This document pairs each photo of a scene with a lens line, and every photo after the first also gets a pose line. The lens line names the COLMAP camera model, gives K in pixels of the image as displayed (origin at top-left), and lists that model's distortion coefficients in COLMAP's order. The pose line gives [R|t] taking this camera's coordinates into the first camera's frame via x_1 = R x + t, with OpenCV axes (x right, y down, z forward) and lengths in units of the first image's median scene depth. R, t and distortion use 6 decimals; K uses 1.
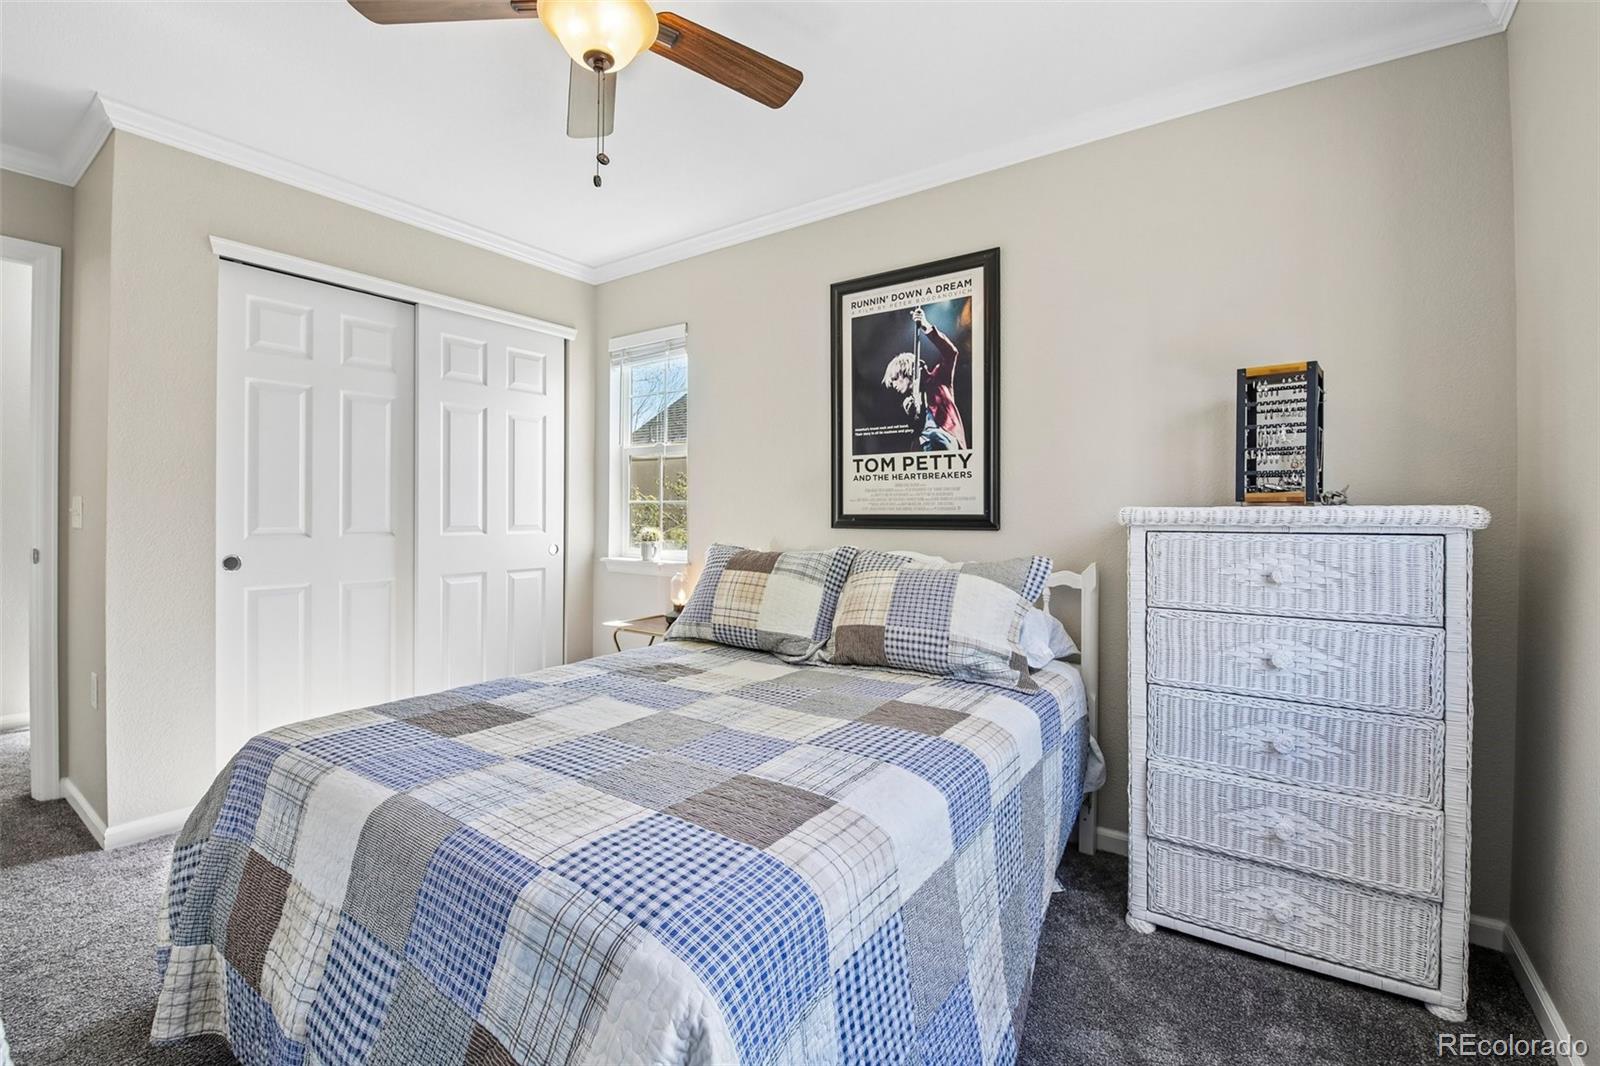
lens RADIAL K [[701.0, 0, 787.6], [0, 701.0, 508.7], [0, 0, 1]] dist [-0.002022, -0.000311]
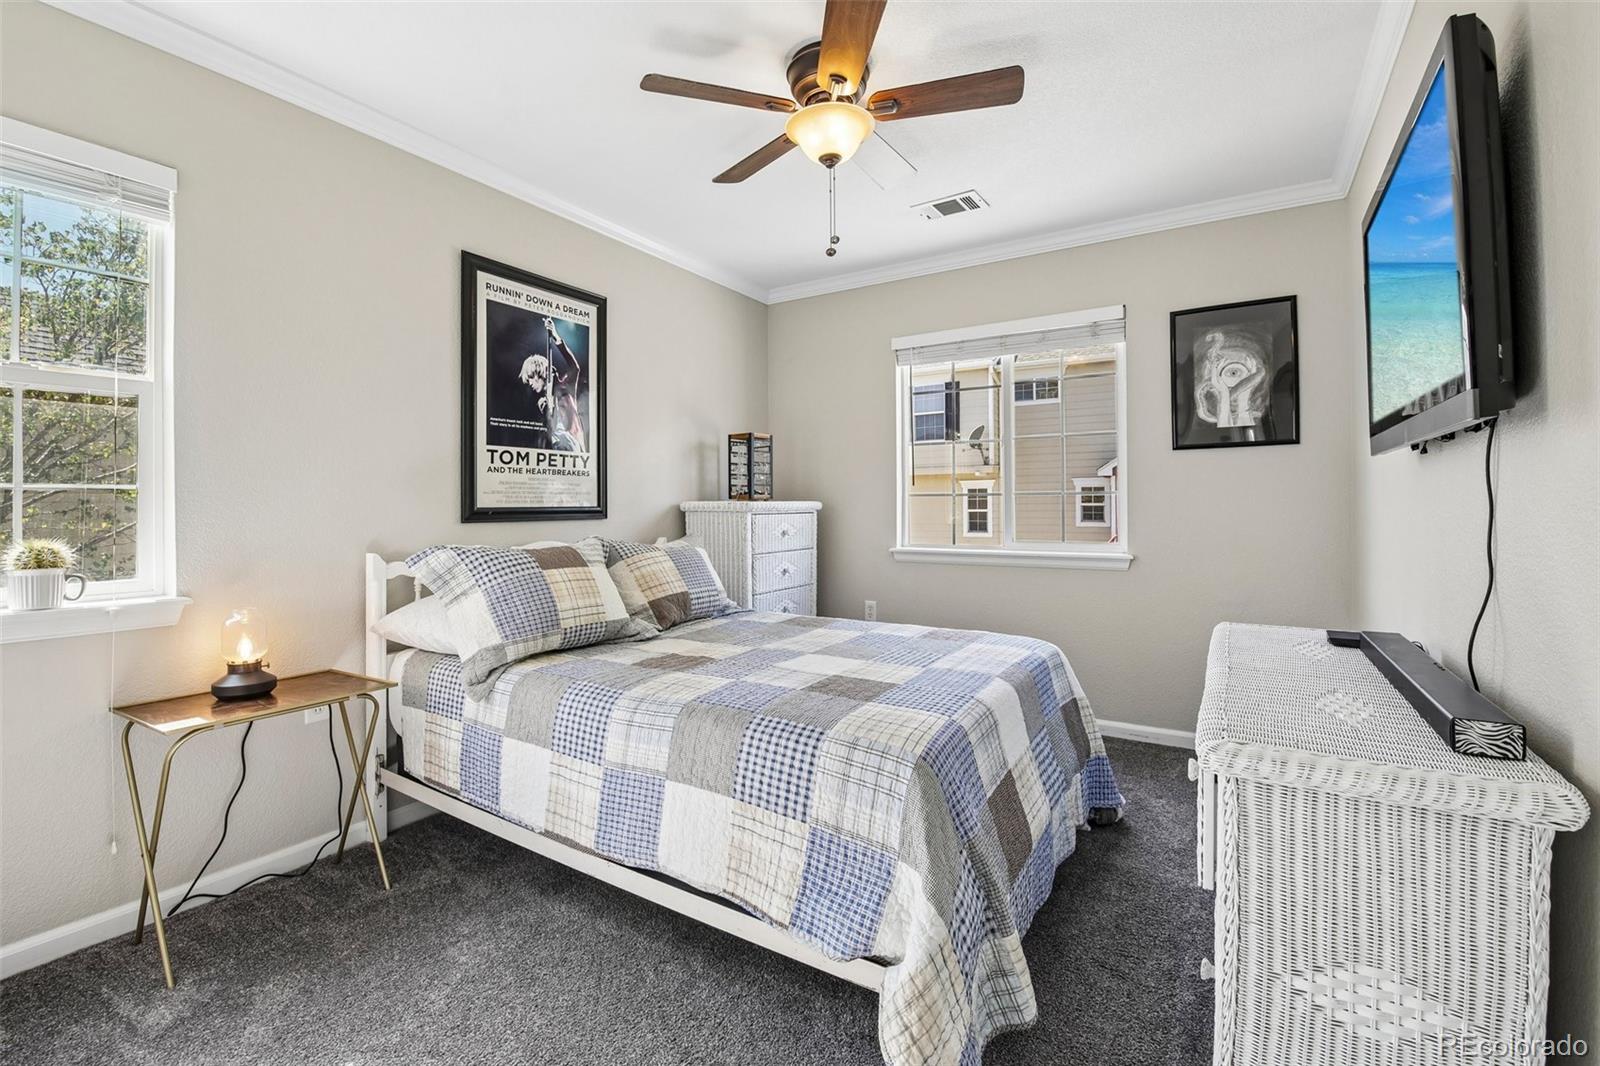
lens RADIAL K [[701.0, 0, 779.4], [0, 701.0, 505.2], [0, 0, 1]] dist [-0.002022, -0.000311]
pose [[-0.045044, -0.001499, 0.998984, -0.911062], [-0.000273, 0.999999, 0.001488, 0.003576], [-0.998985, -0.000206, -0.045045, 0.683087]]
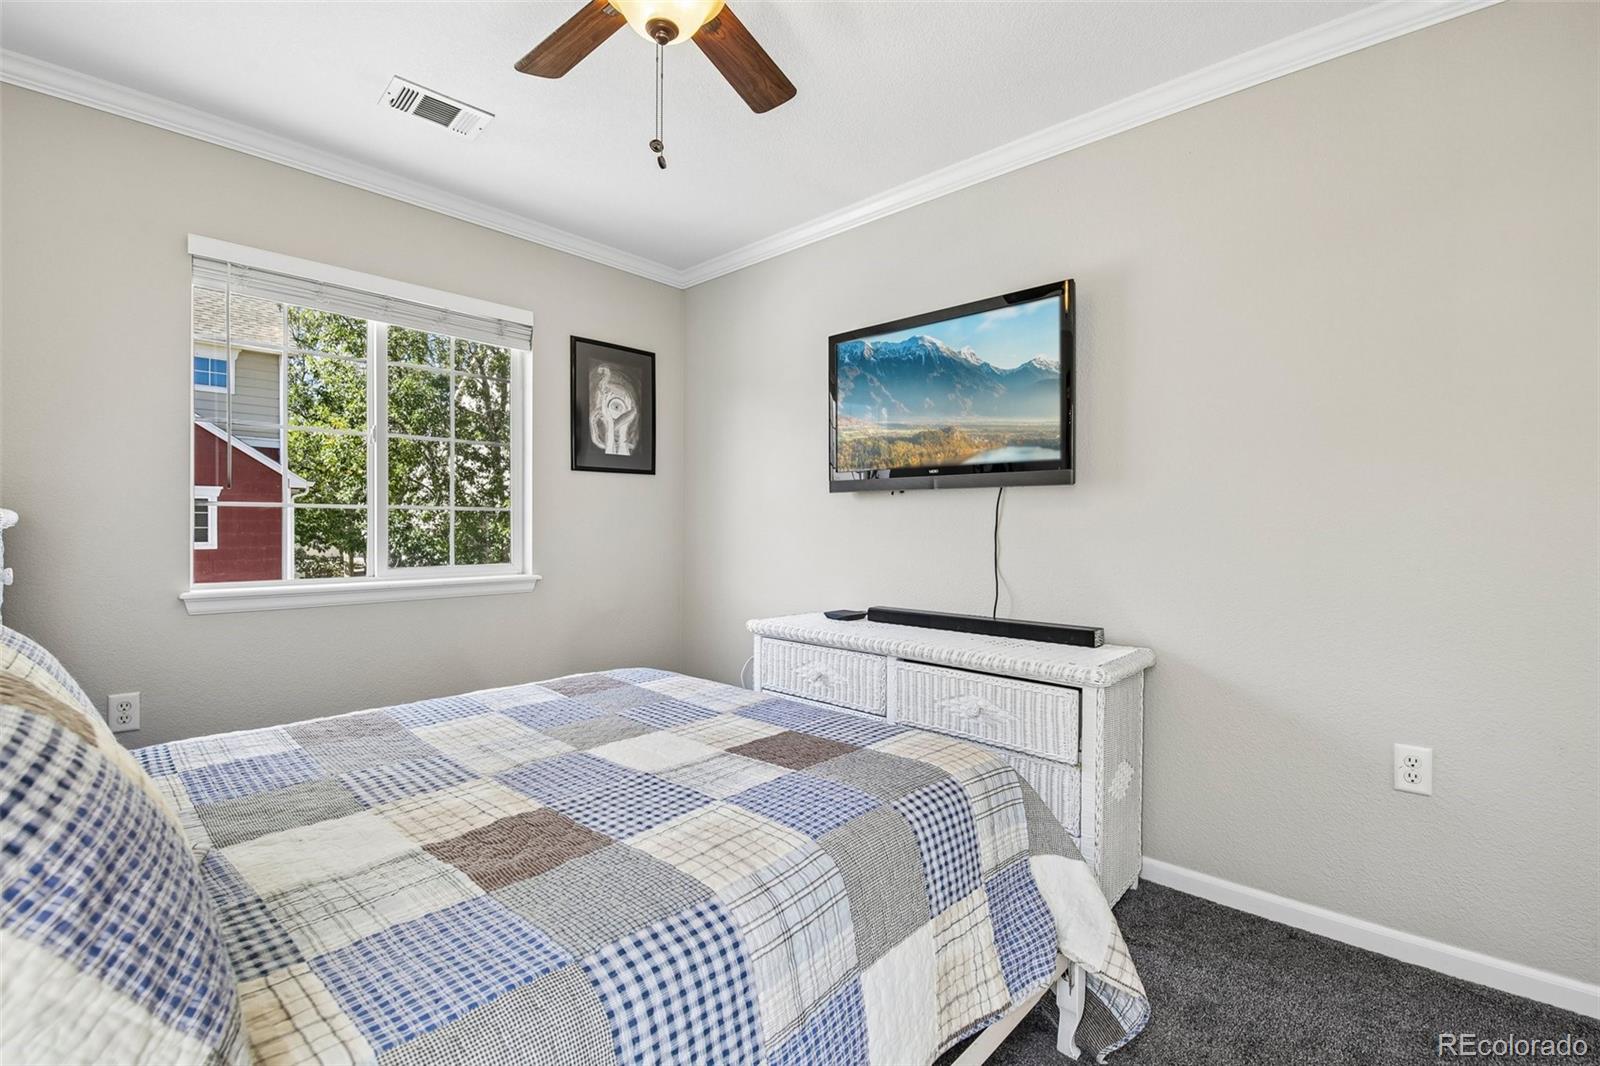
lens RADIAL K [[701.0, 0, 799.6], [0, 701.0, 531.7], [0, 0, 1]] dist [-0.002022, -0.000311]
pose [[-0.991158, -0.007394, 0.132477, -0.328149], [-0.006822, 0.999965, 0.004769, 0.010405], [-0.132508, 0.003823, -0.991175, 1.111072]]
